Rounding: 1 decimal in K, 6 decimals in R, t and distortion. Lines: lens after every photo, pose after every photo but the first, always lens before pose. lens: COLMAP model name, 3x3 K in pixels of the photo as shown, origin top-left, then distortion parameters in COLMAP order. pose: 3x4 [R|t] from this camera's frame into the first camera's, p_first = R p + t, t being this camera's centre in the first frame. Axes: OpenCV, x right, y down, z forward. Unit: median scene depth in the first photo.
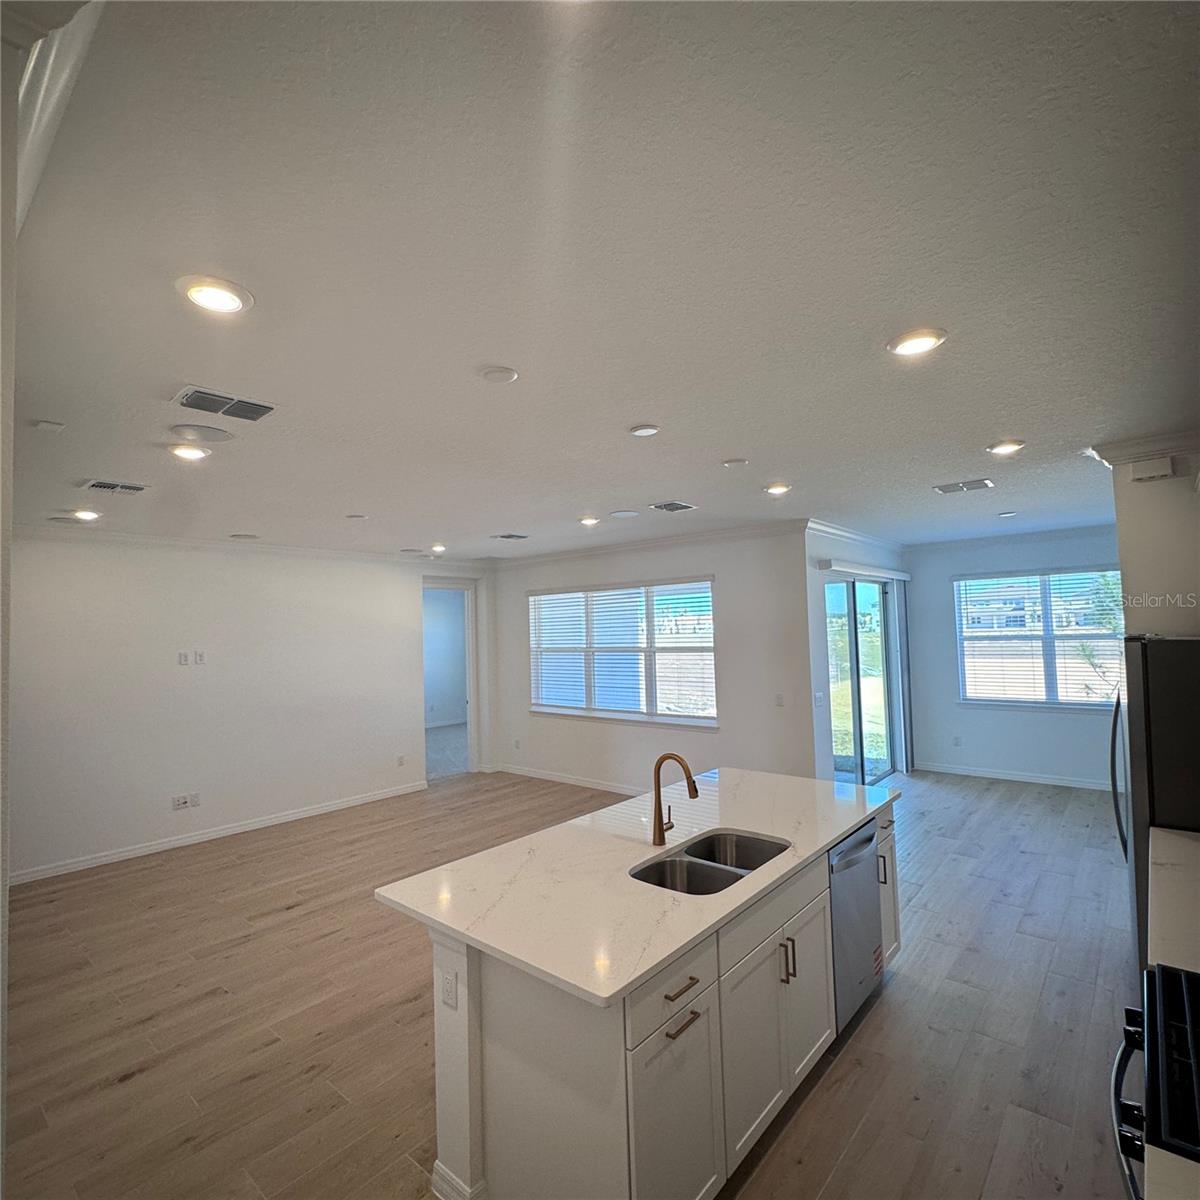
lens RADIAL K [[636.5, 0, 600.0], [0, 636.5, 600.0], [0, 0, 1]] dist [0.000119, -0.000503]
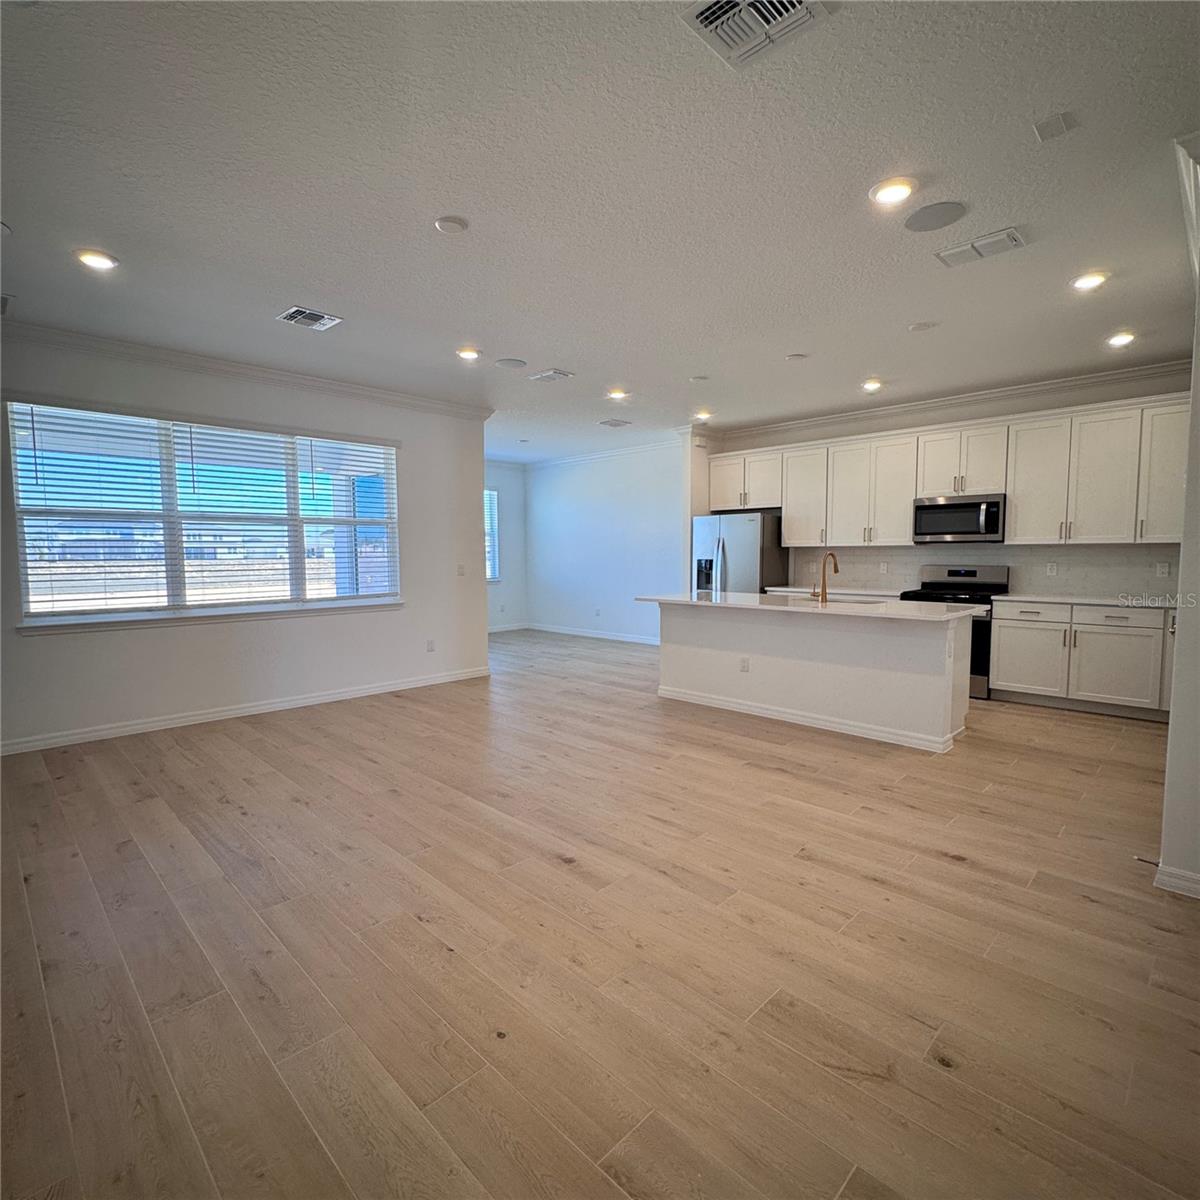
lens RADIAL K [[636.5, 0, 600.0], [0, 636.5, 600.0], [0, 0, 1]] dist [0.000119, -0.000503]
pose [[0.067993, -0.046203, 0.996615, -1.106973], [-0.048246, 0.997606, 0.049541, 0.197910], [-0.996519, -0.051451, 0.065601, 0.950676]]
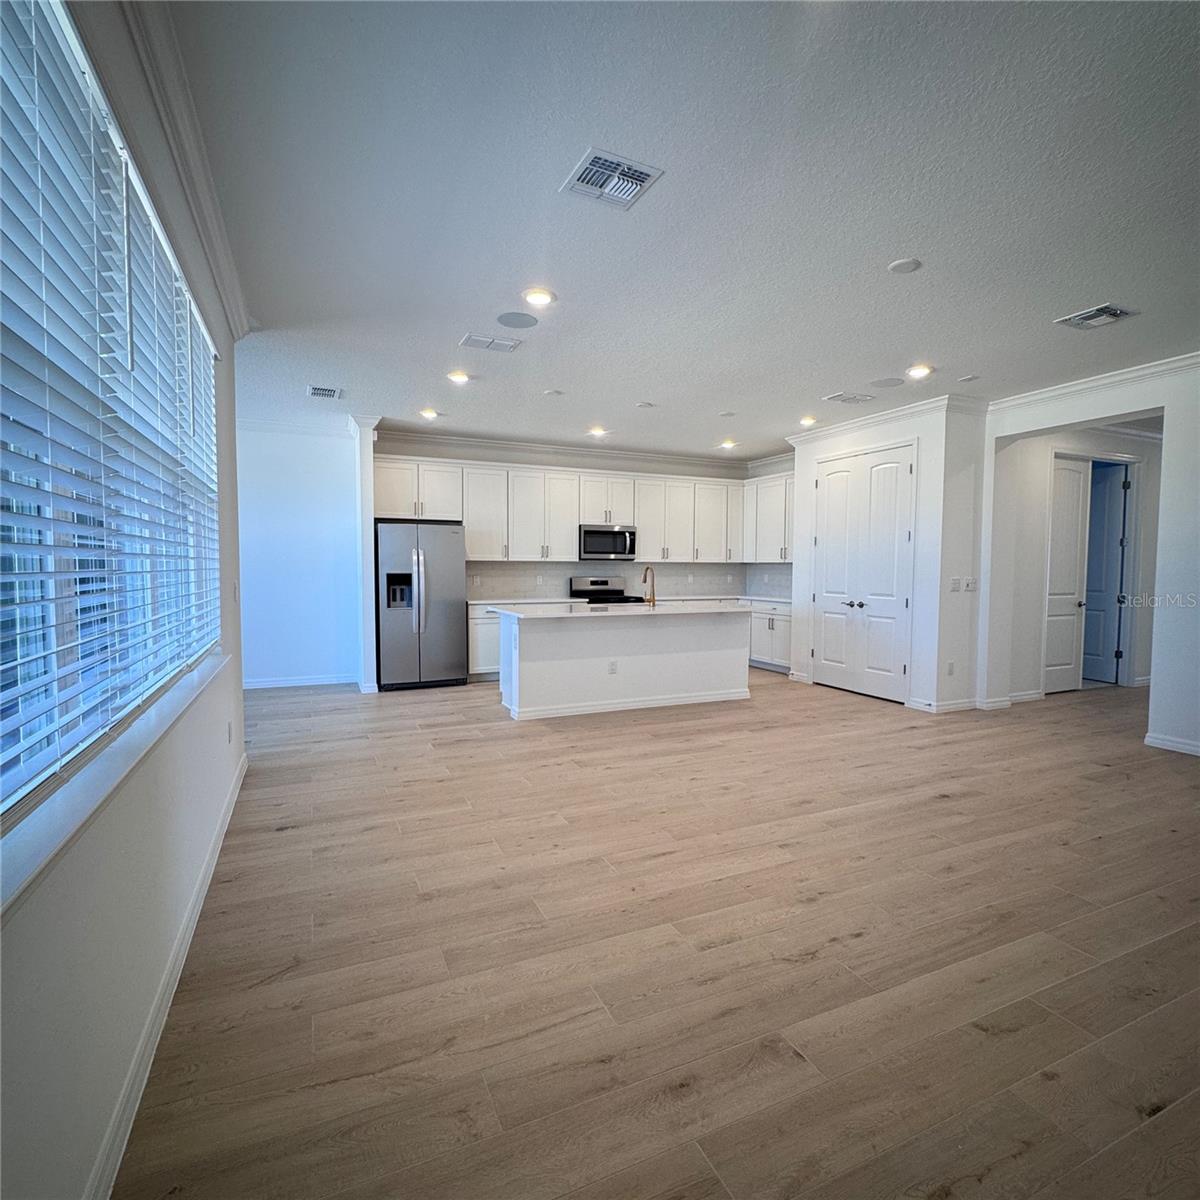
lens RADIAL K [[636.5, 0, 600.0], [0, 636.5, 600.0], [0, 0, 1]] dist [0.000119, -0.000503]
pose [[-0.908283, 0.006061, 0.418312, -0.431469], [0.002760, 0.999960, -0.008495, 0.237015], [-0.418347, -0.006562, -0.908264, 1.959204]]
